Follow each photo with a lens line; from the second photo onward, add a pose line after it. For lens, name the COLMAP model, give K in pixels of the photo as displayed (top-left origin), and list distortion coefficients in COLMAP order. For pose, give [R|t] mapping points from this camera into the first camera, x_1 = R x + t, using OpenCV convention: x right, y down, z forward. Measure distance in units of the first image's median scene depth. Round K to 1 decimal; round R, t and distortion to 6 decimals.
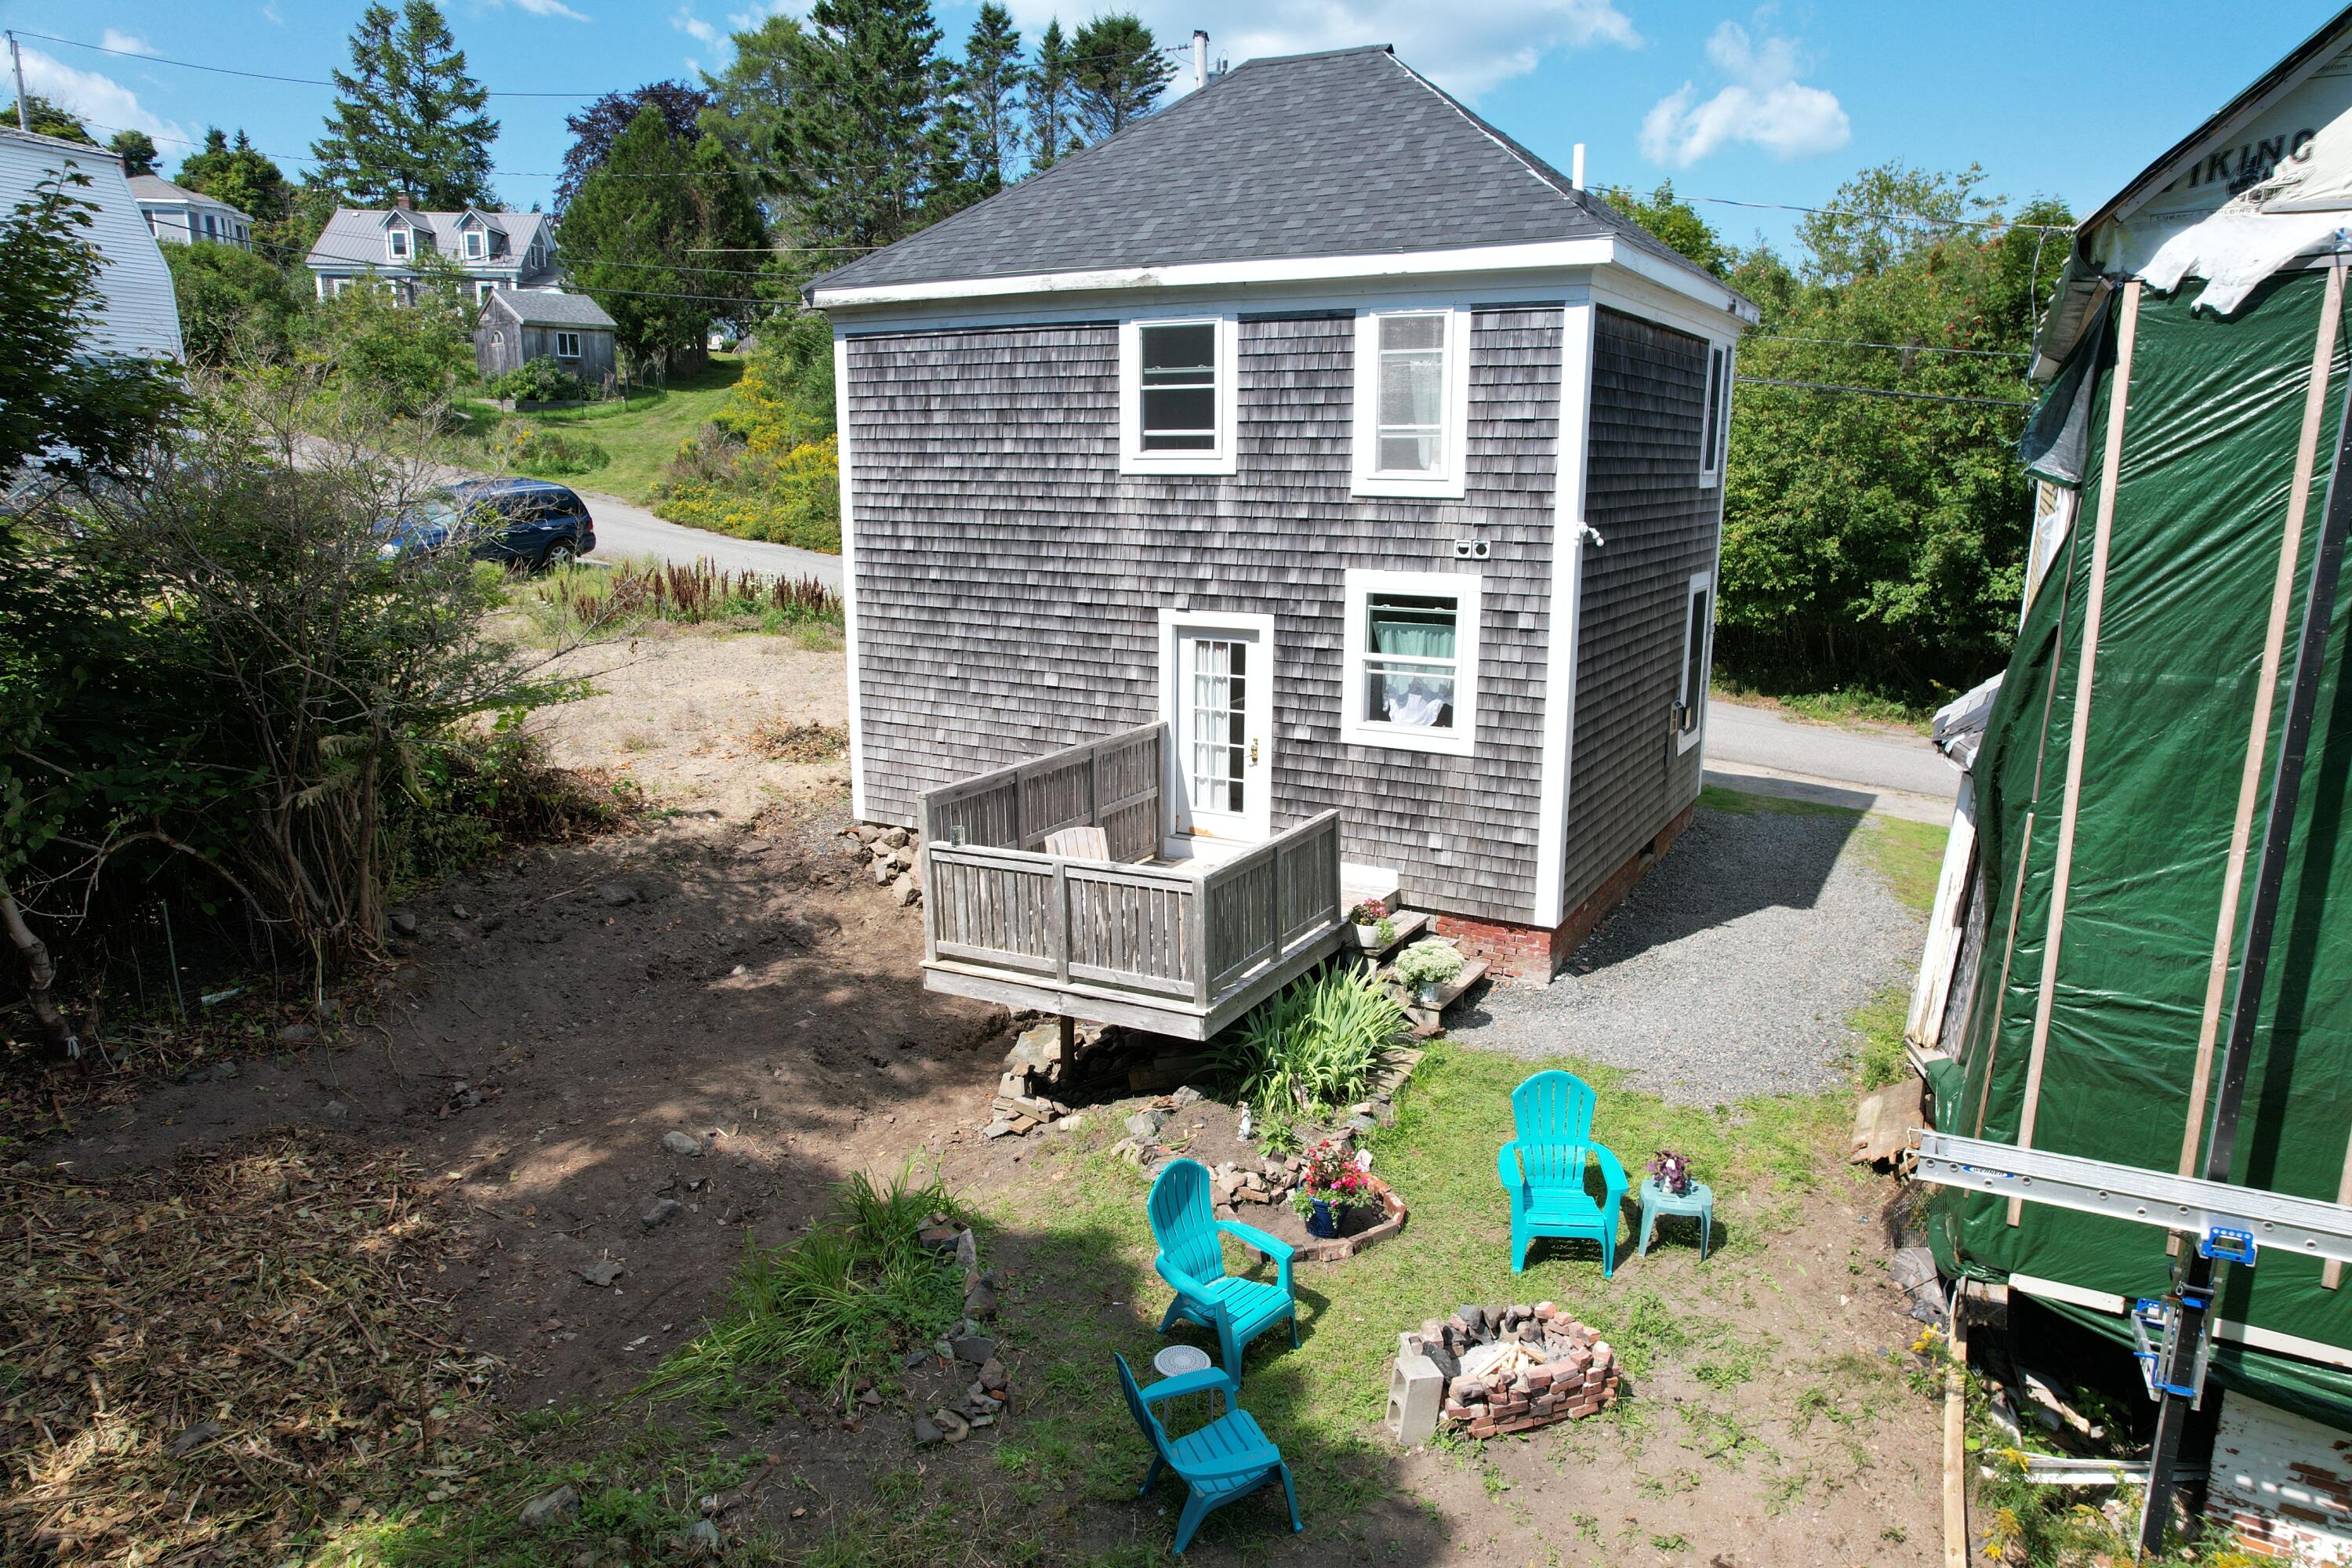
lens RADIAL K [[1533.3, 0, 1176.0], [0, 1533.3, 784.0], [0, 0, 1]] dist [-0.104462, 0.111444]
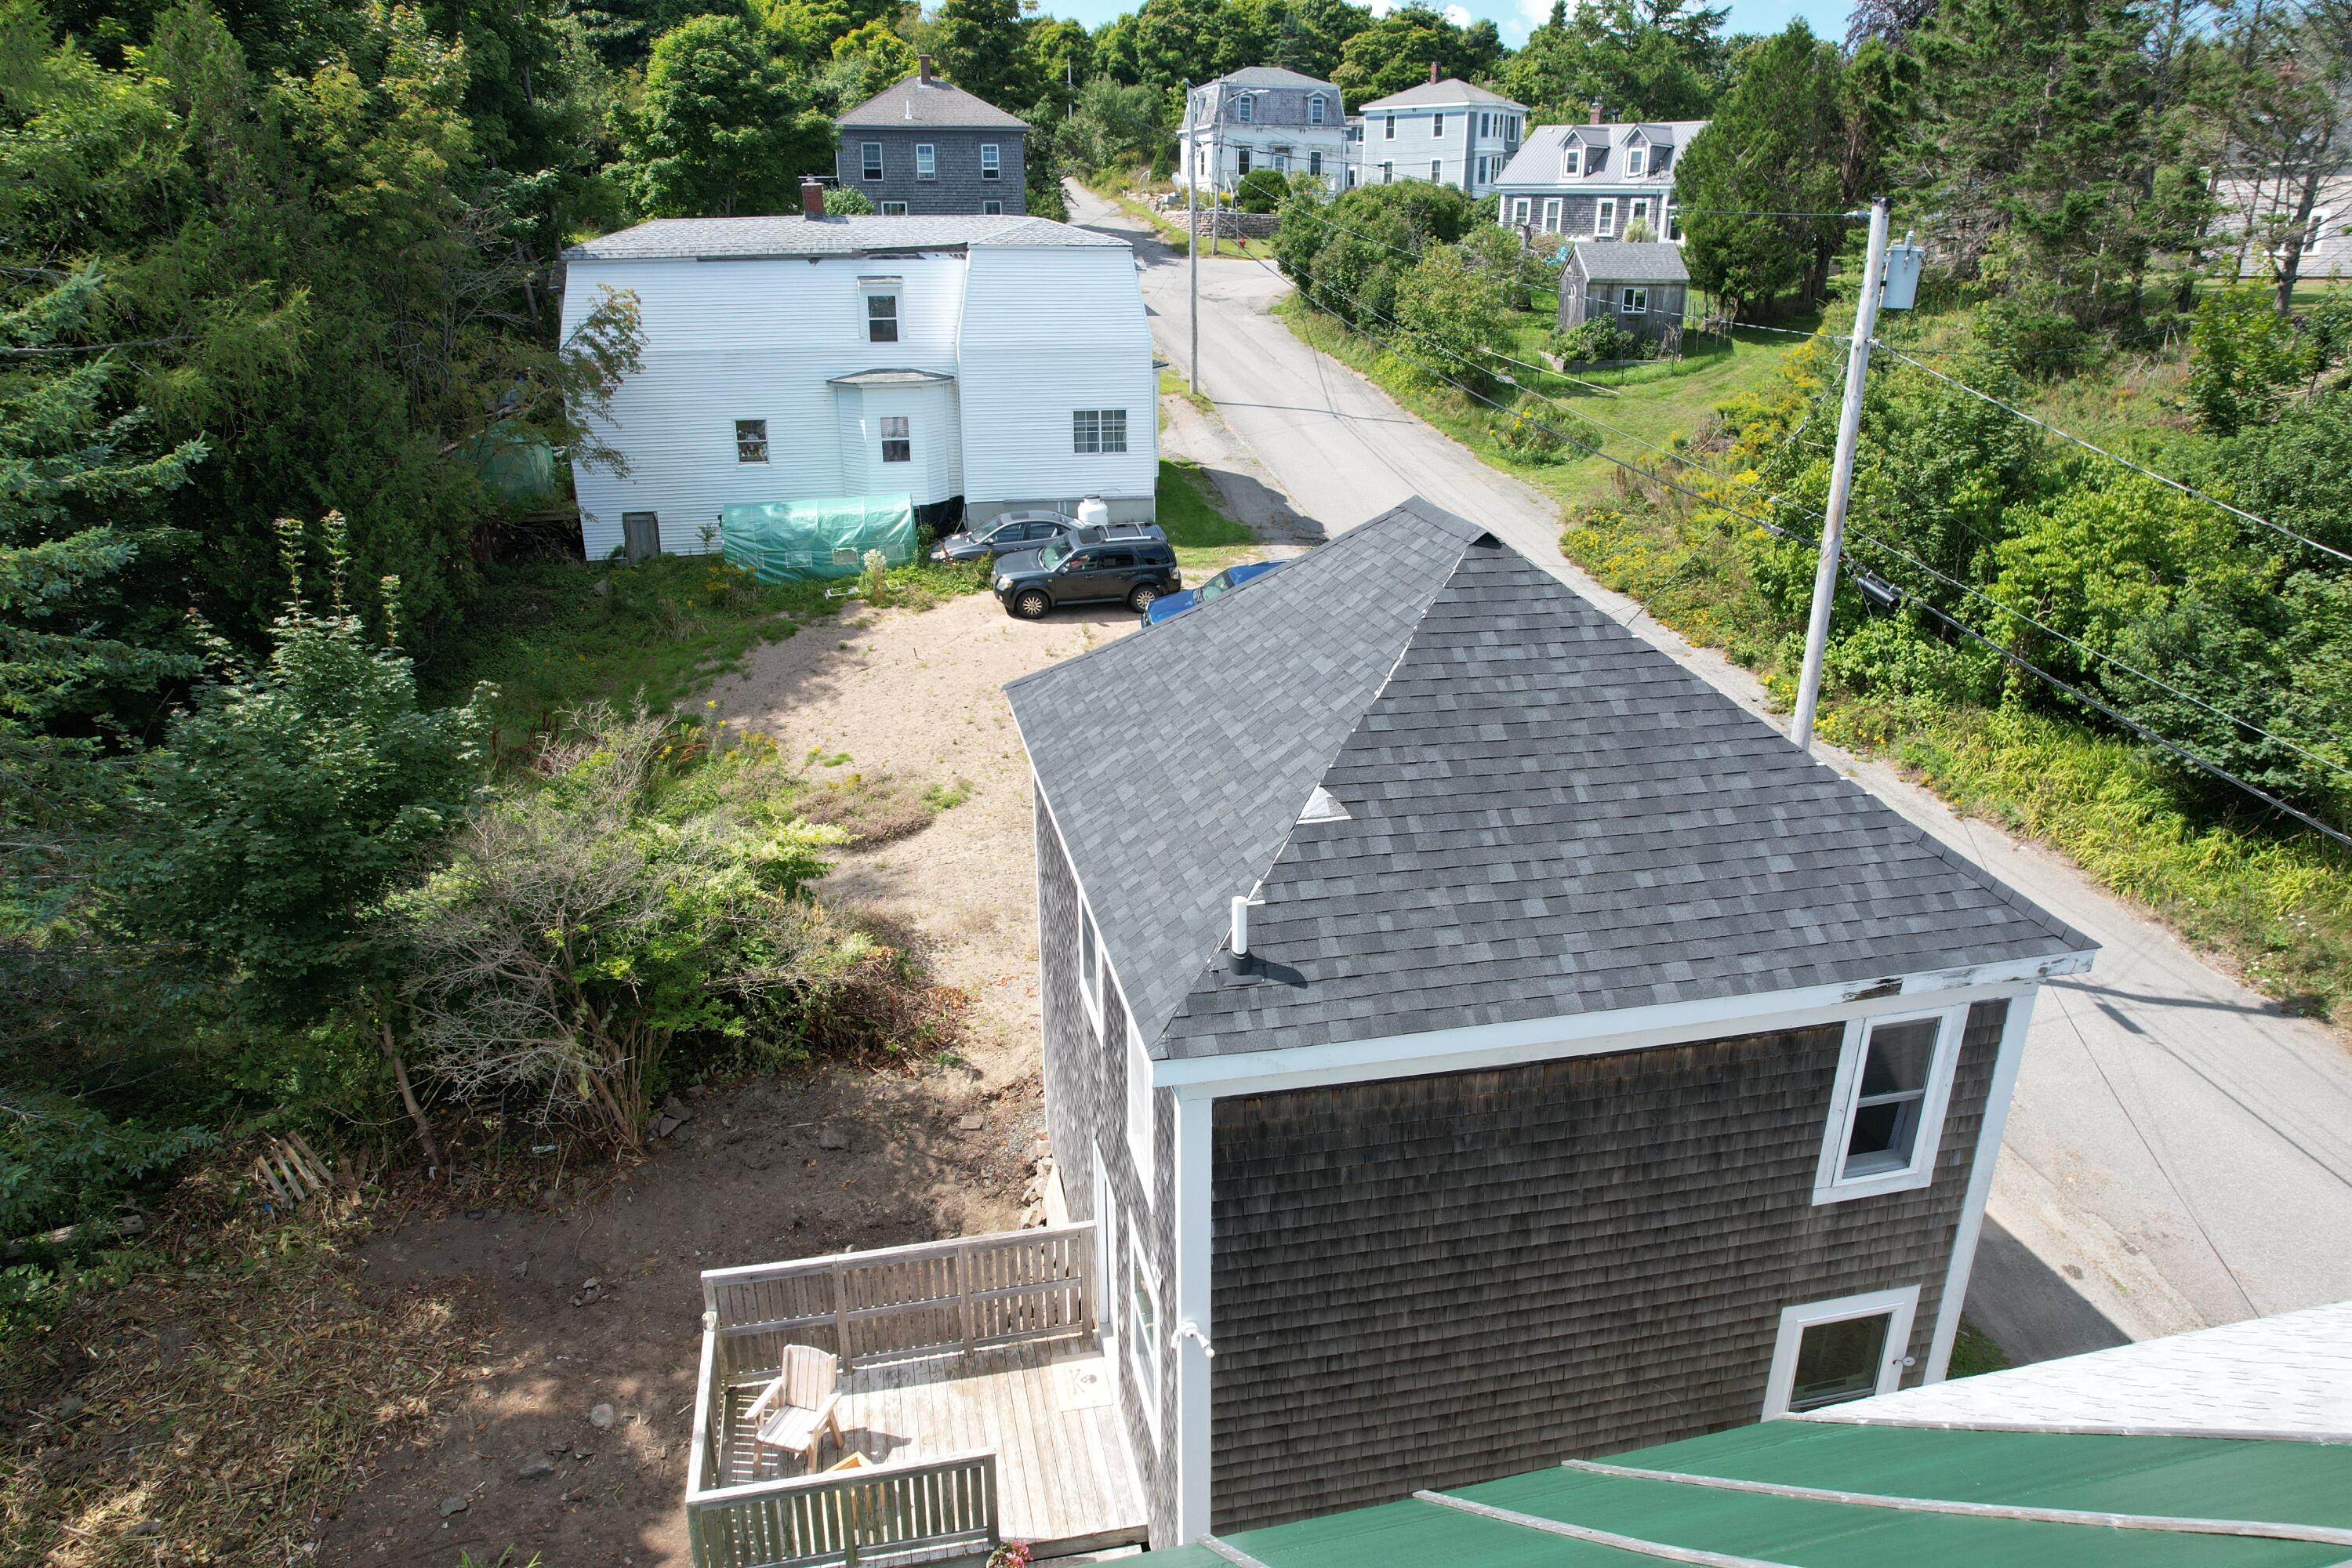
lens RADIAL K [[1505.3, 0, 1179.8], [0, 1505.3, 806.3], [0, 0, 1]] dist [-0.082300, 0.072950]
pose [[0.669616, 0.260249, -0.695618, 0.580139], [-0.152525, 0.964821, 0.214141, -0.474518], [0.726877, -0.037294, 0.685754, 0.343717]]
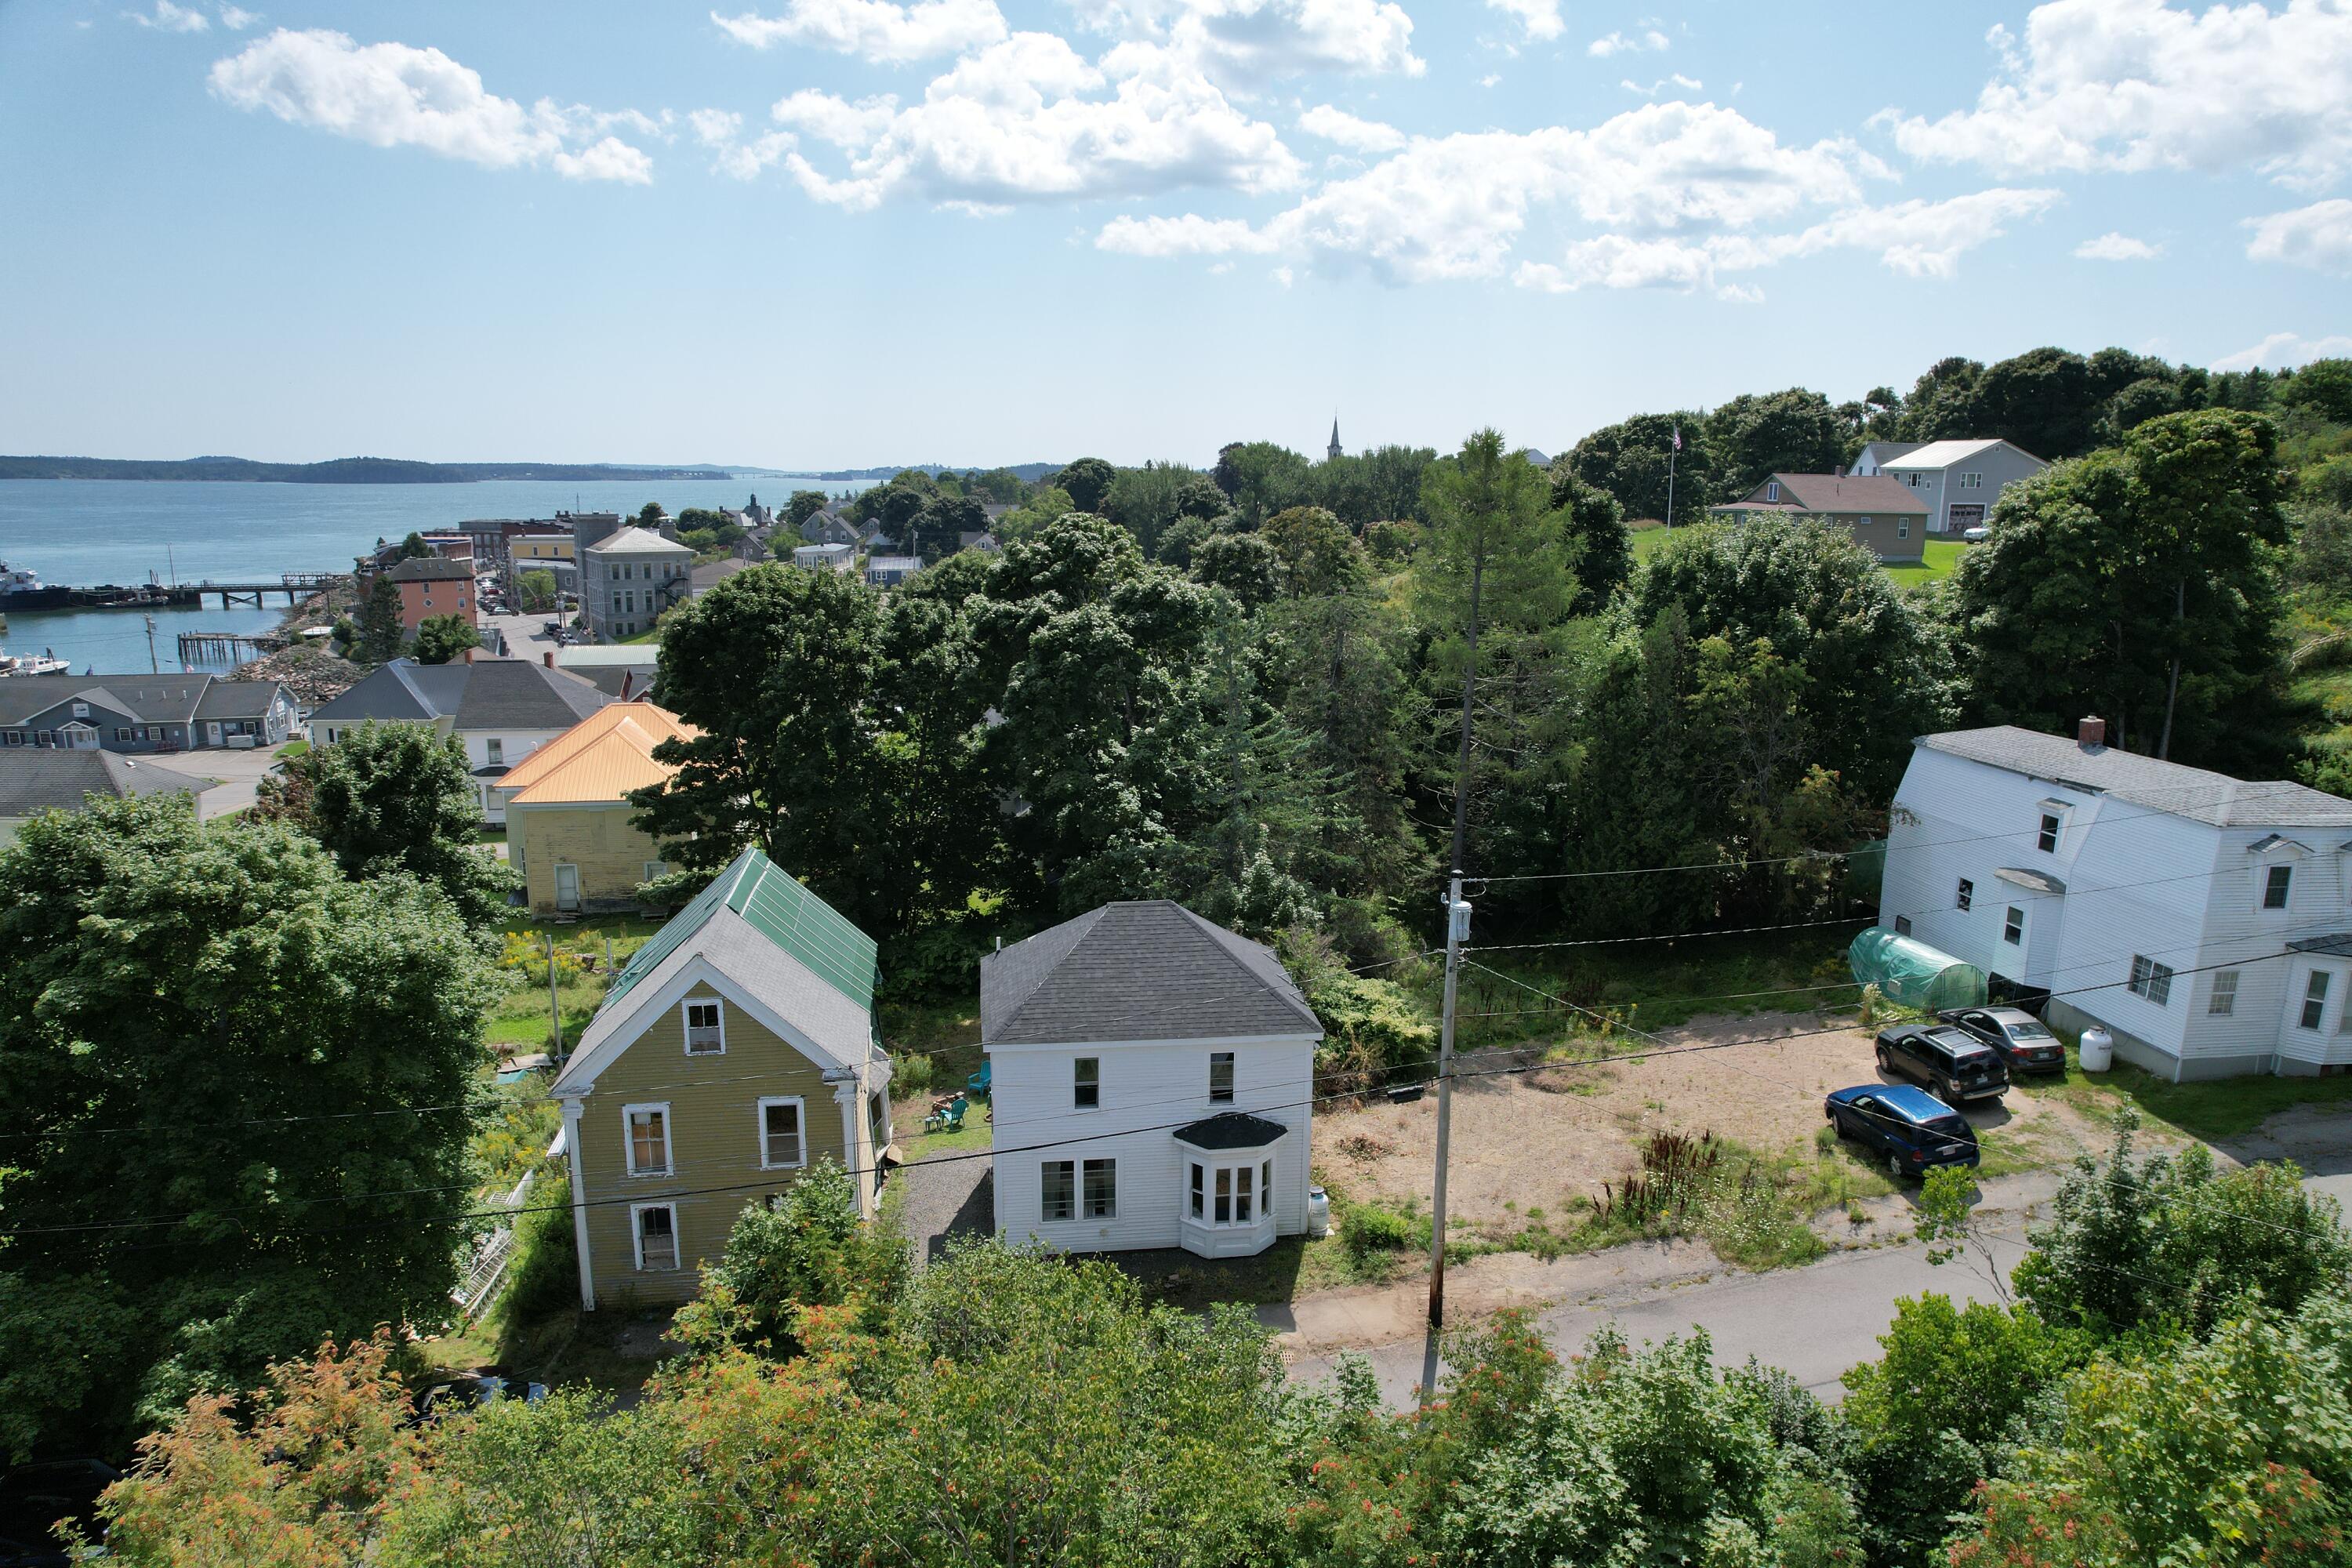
lens RADIAL K [[1505.3, 0, 1179.8], [0, 1505.3, 806.3], [0, 0, 1]] dist [-0.082300, 0.072950]
pose [[-0.785390, 0.117846, -0.607679, 1.488896], [-0.144267, 0.919827, 0.364836, -1.505041], [0.601954, 0.374207, -0.705422, 2.659794]]
